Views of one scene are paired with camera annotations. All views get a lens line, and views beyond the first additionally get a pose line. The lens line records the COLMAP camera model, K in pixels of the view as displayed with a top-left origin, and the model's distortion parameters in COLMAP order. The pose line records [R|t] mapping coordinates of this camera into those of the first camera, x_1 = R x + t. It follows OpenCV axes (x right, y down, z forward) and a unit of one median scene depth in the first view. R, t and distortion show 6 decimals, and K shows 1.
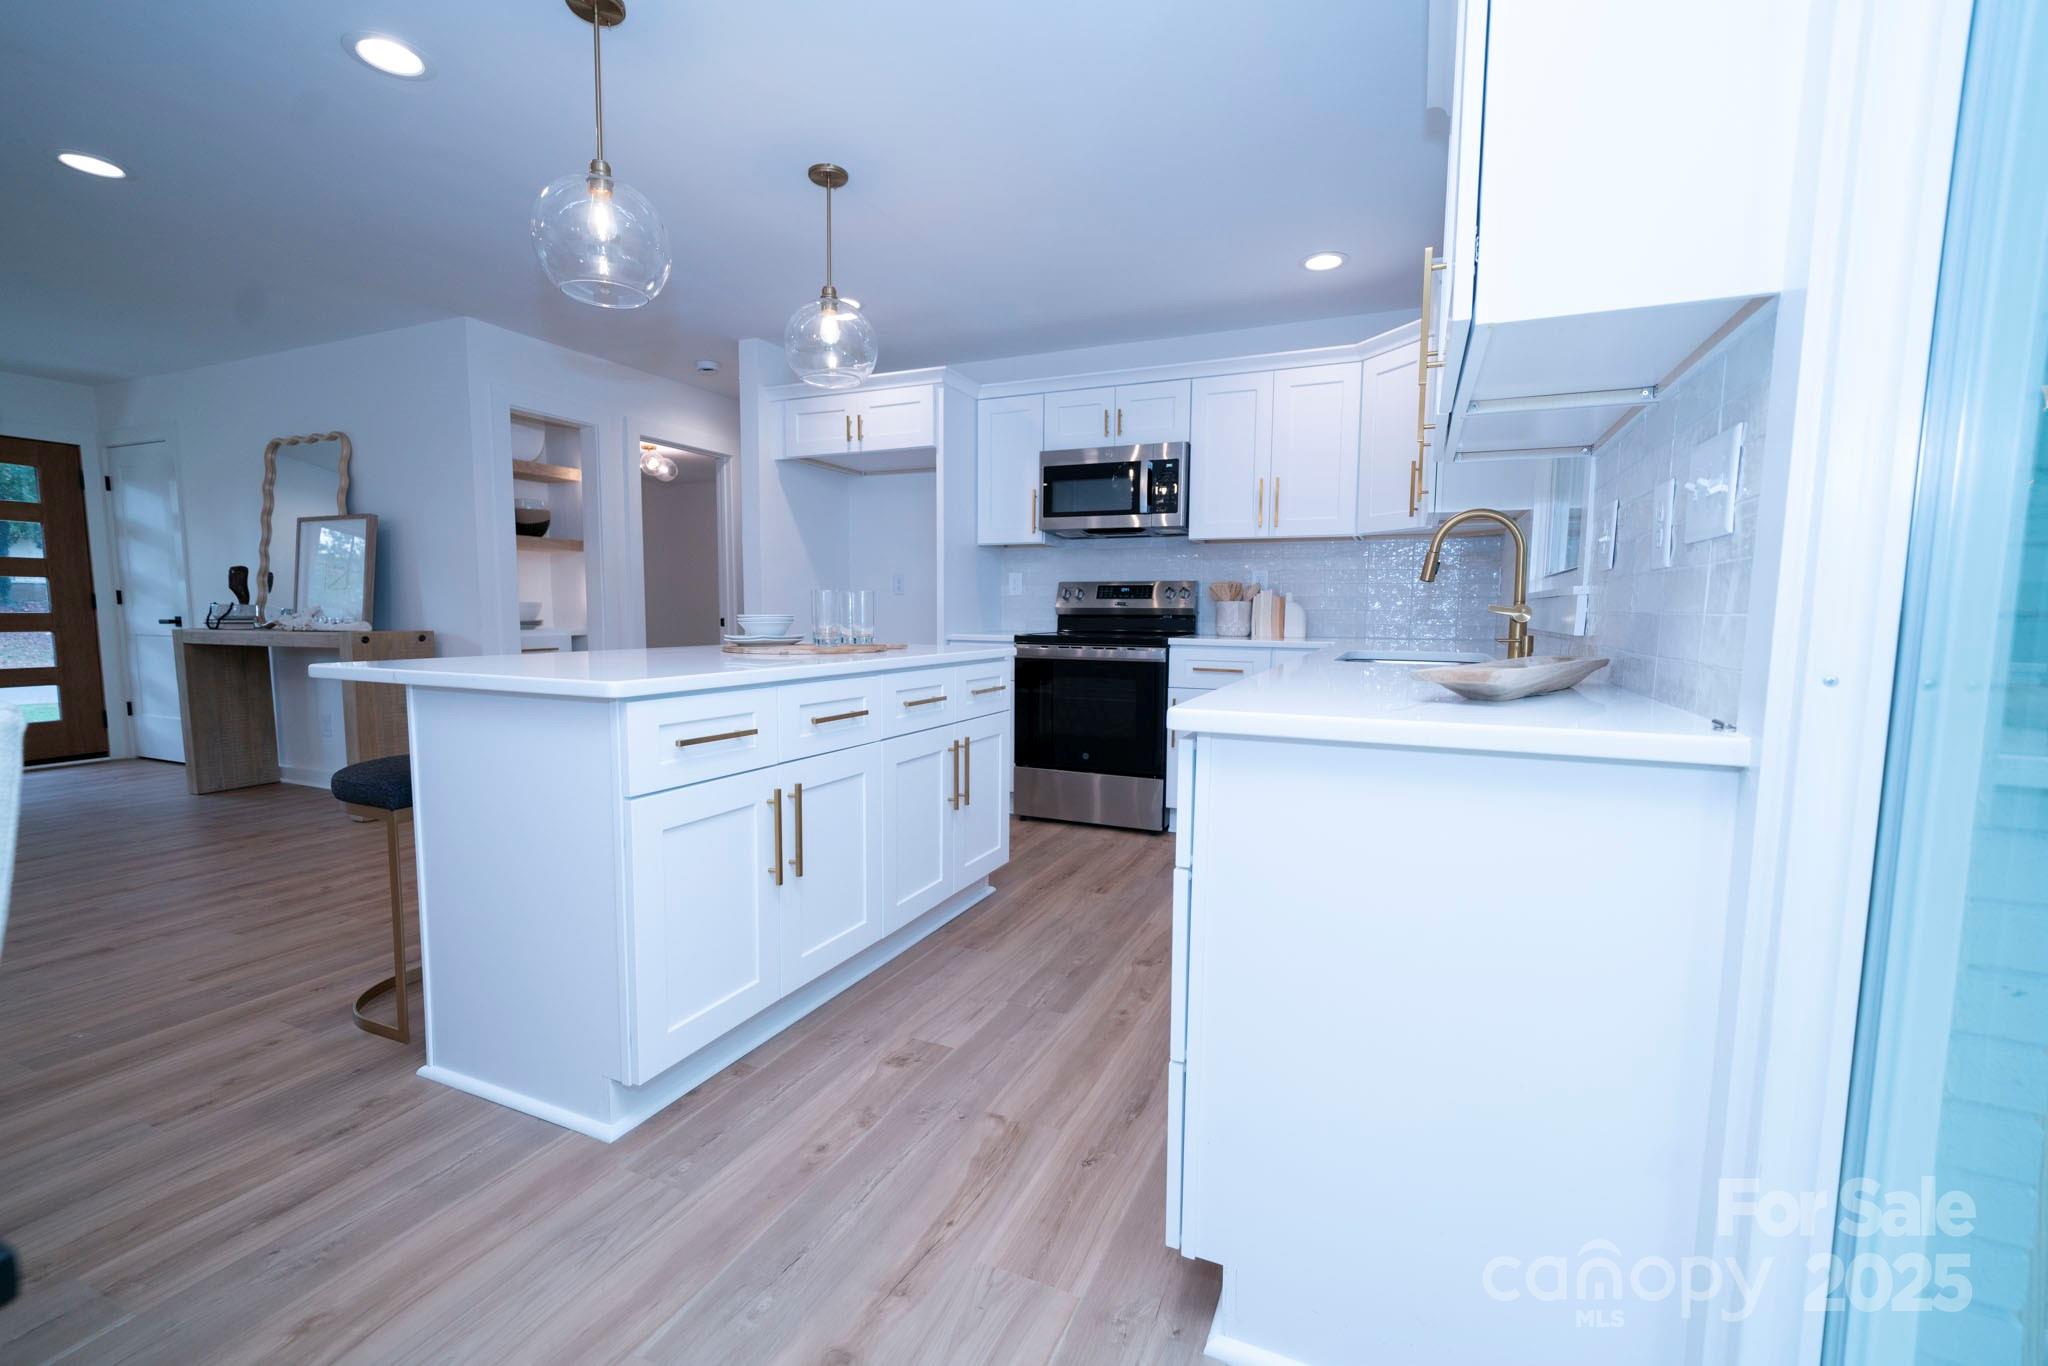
lens RADIAL K [[870.4, 0, 1031.9], [0, 870.4, 690.4], [0, 0, 1]] dist [0.002239, 0.000300]
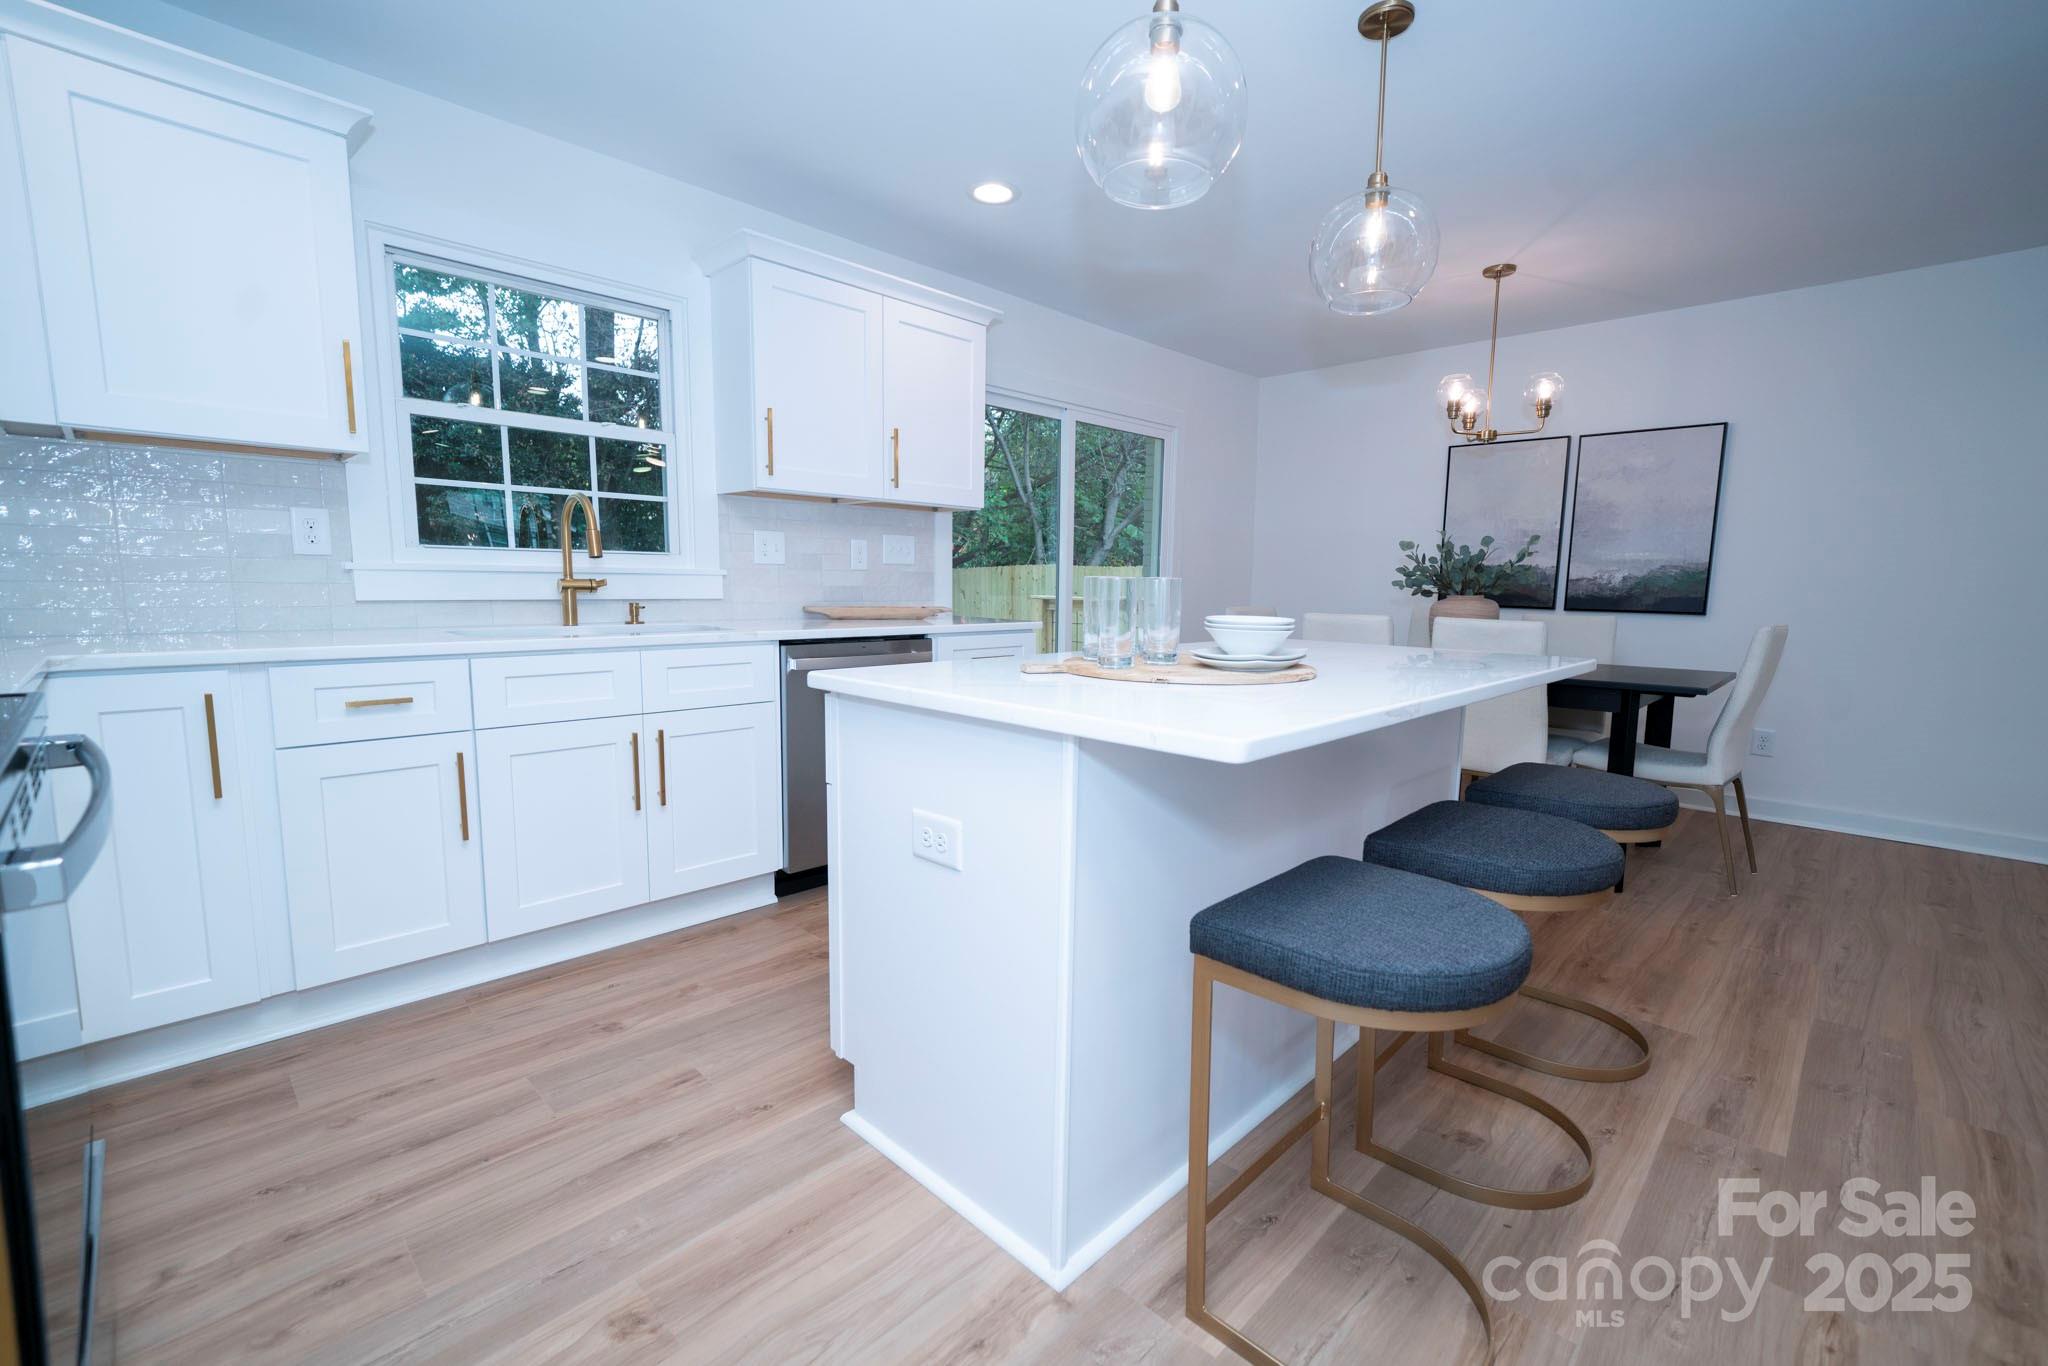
lens RADIAL K [[872.5, 0, 1026.7], [0, 872.5, 688.0], [0, 0, 1]] dist [0.003225, 0.000307]
pose [[-0.934852, -0.067268, 0.348608, -0.248913], [0.010332, 0.976317, 0.216098, -0.115508], [-0.354888, 0.205622, -0.912017, 1.084007]]
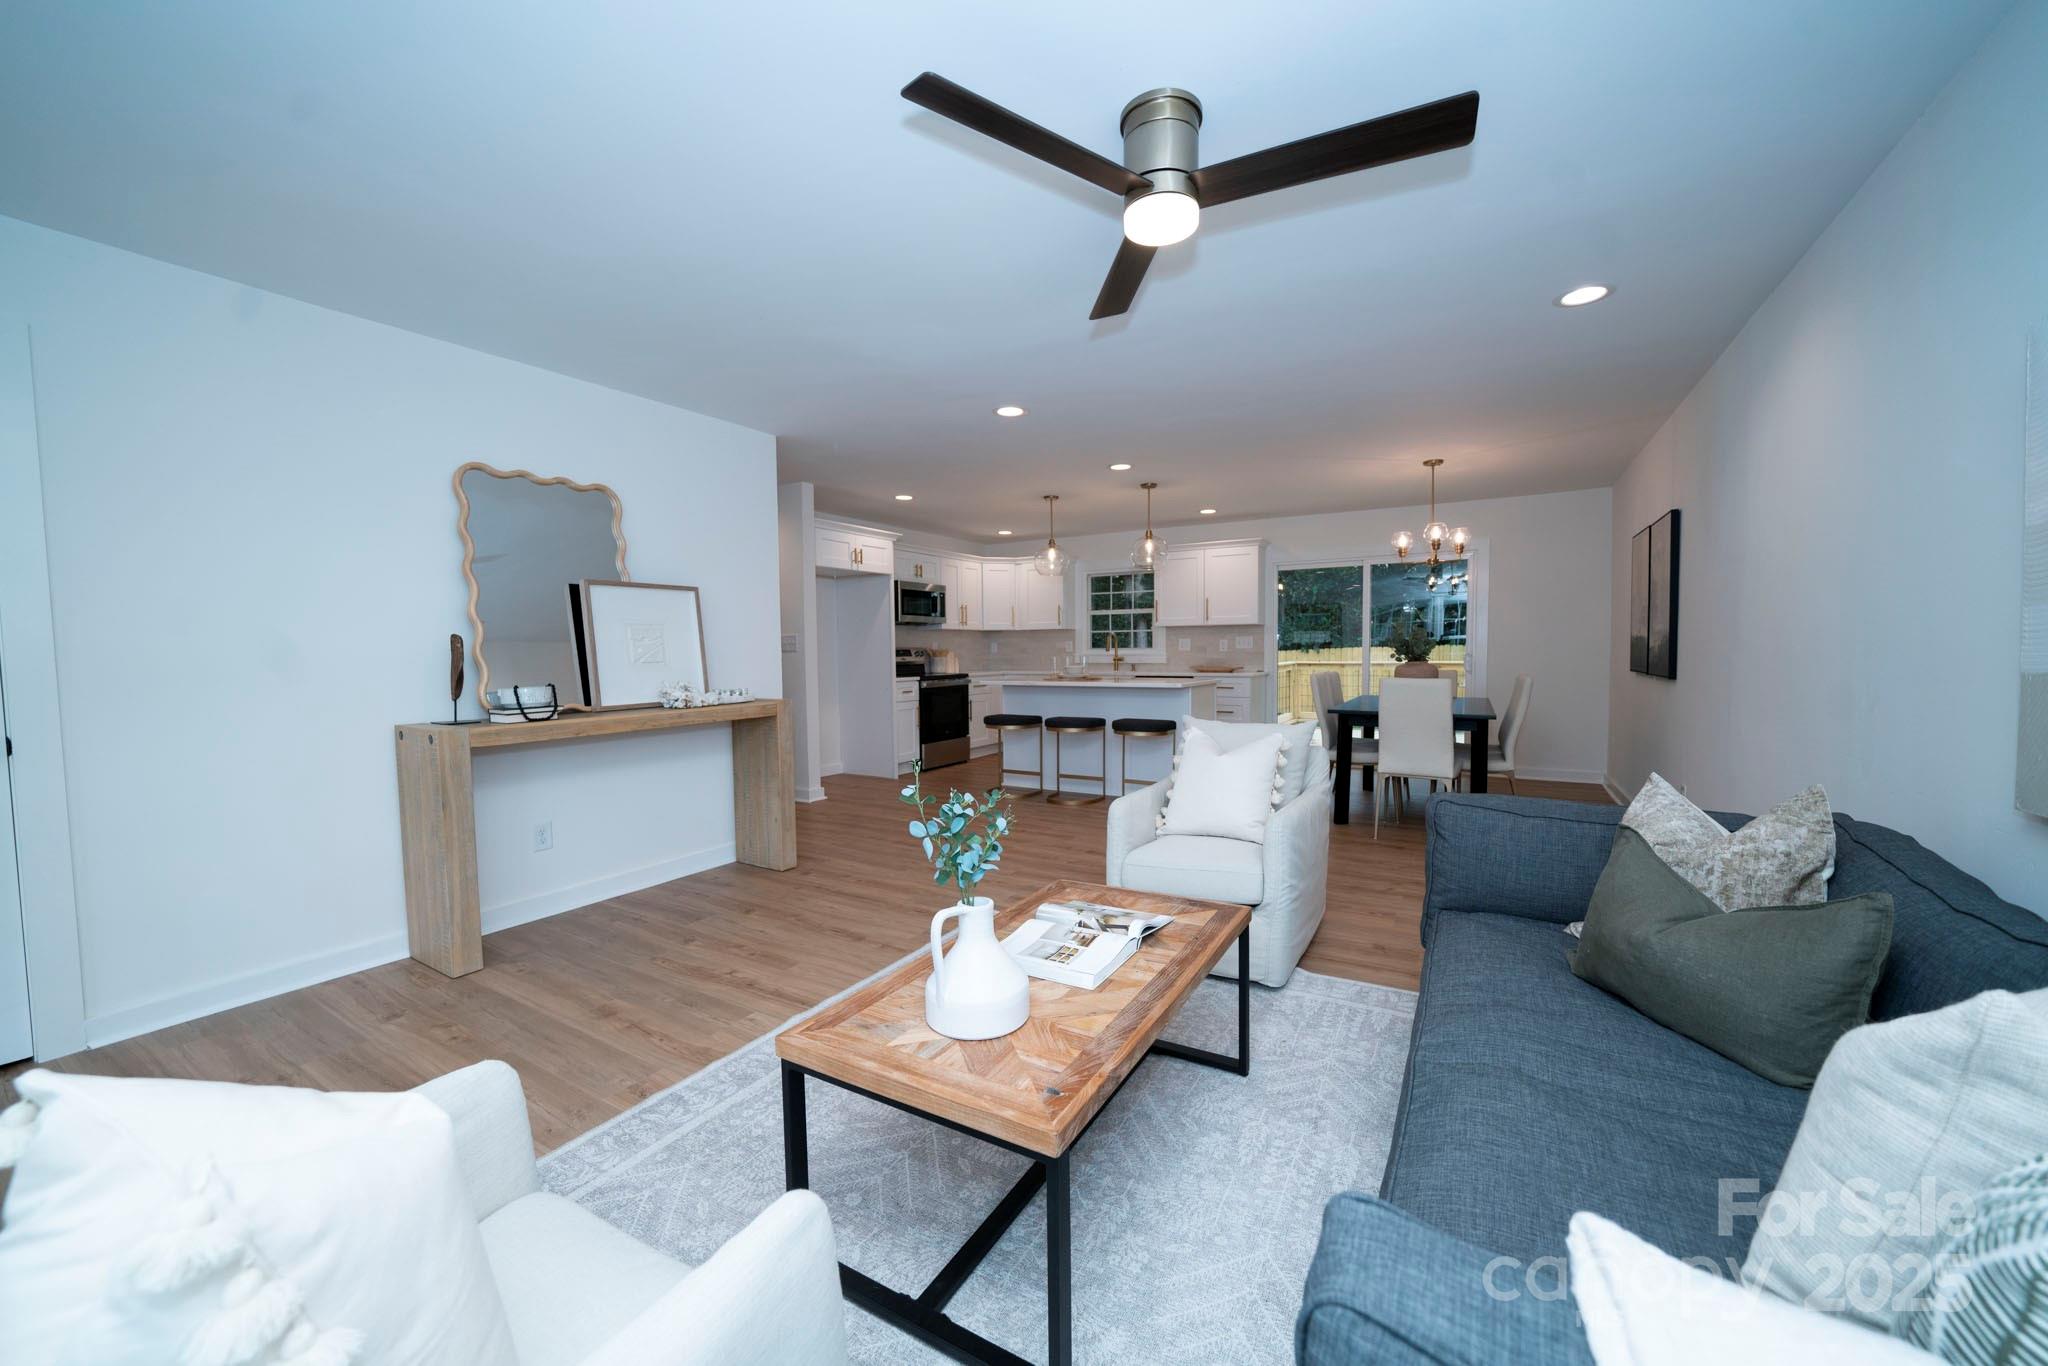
lens RADIAL K [[762.5, 0, 1025.6], [0, 762.5, 689.4], [0, 0, 1]] dist [-0.007928, 0.000146]
pose [[0.127669, -0.061742, 0.989893, -1.694377], [0.106082, 0.993185, 0.048265, -0.093573], [-0.986127, 0.098848, 0.133349, 0.553377]]
